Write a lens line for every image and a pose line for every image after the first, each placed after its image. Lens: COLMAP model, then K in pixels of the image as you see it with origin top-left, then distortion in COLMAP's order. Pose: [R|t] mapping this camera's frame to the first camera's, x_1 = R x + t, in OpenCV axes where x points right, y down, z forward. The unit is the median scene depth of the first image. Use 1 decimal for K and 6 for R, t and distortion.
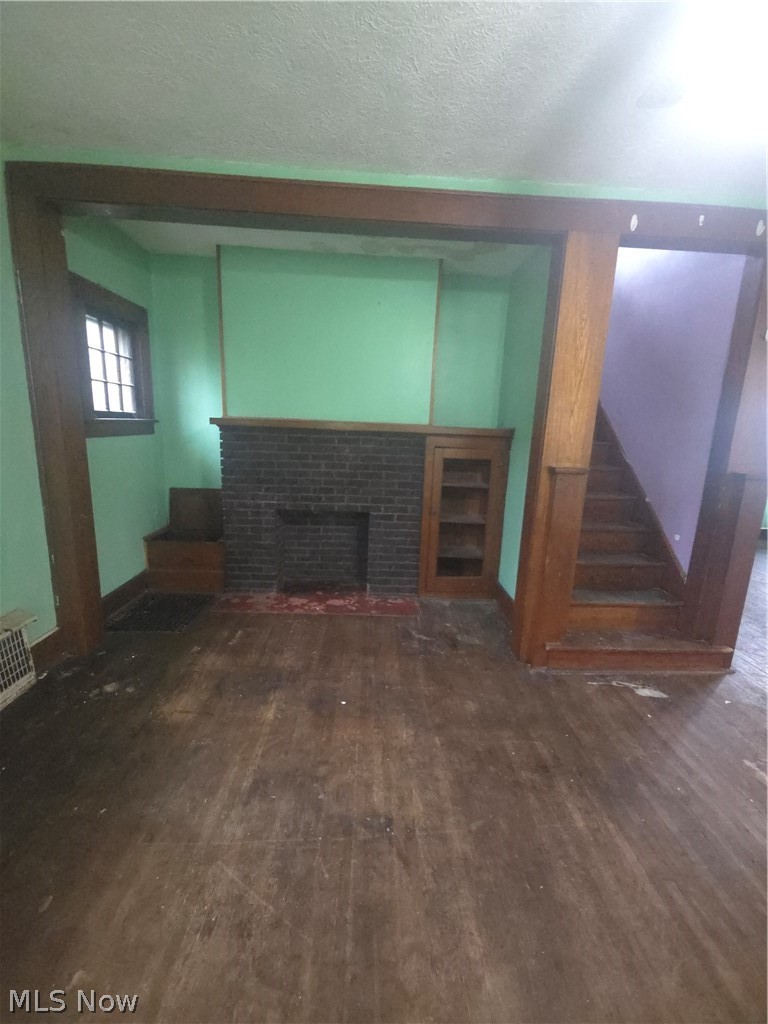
lens RADIAL K [[415.9, 0, 391.0], [0, 415.9, 508.8], [0, 0, 1]] dist [0.010689, -0.012560]
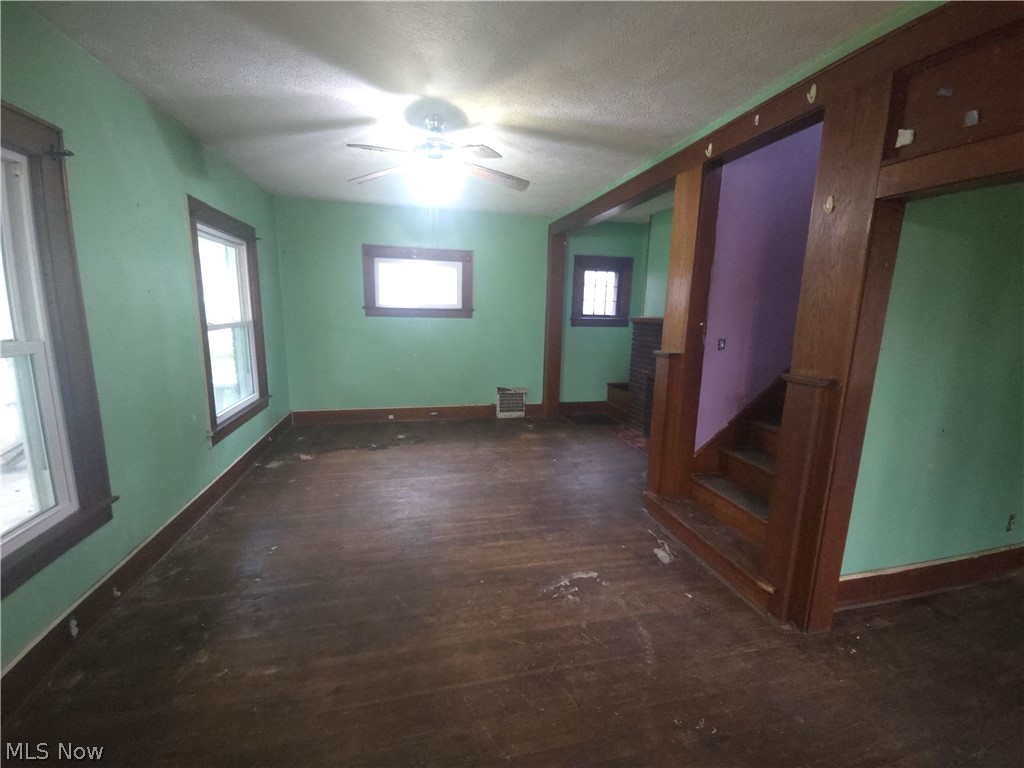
lens RADIAL K [[415.9, 0, 512.0], [0, 415.9, 384.0], [0, 0, 1]] dist [0.010689, -0.012560]
pose [[0.200698, 0.142771, -0.969194, 1.464860], [-0.209160, 0.972757, 0.099984, -0.029613], [0.957064, 0.182650, 0.225093, 0.264633]]
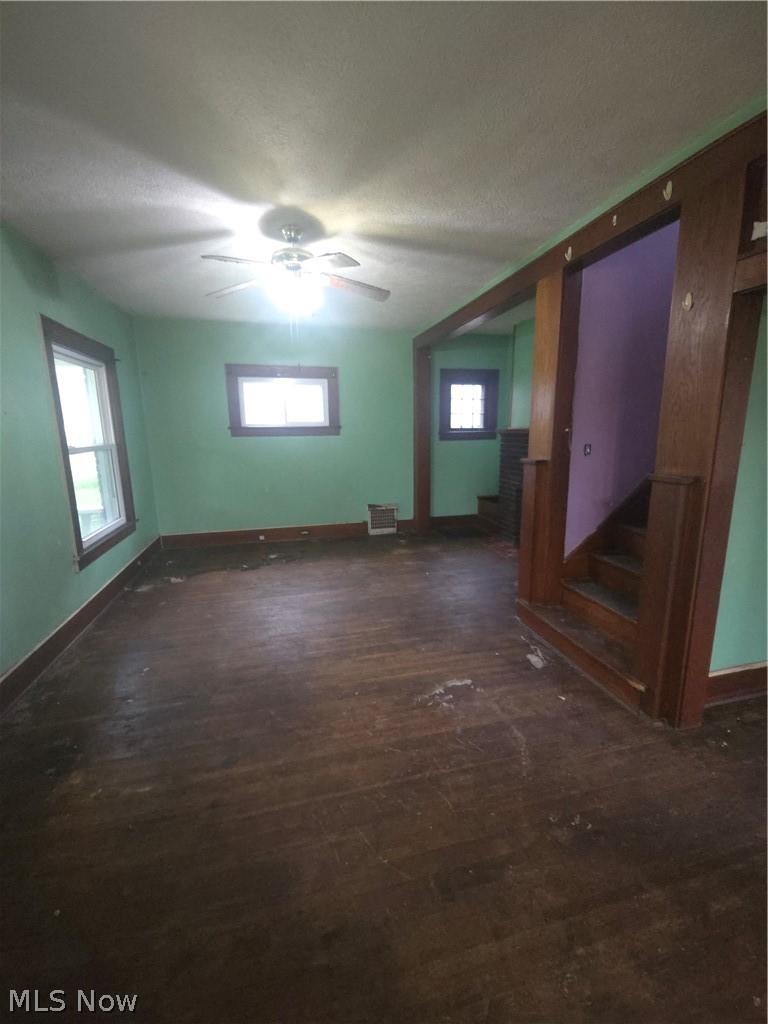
lens RADIAL K [[415.9, 0, 391.0], [0, 415.9, 508.8], [0, 0, 1]] dist [0.010689, -0.012560]
pose [[0.221687, 0.147645, -0.963875, 1.466245], [-0.174664, 0.978497, 0.109712, -0.013394], [0.959347, 0.144032, 0.242708, 0.277980]]
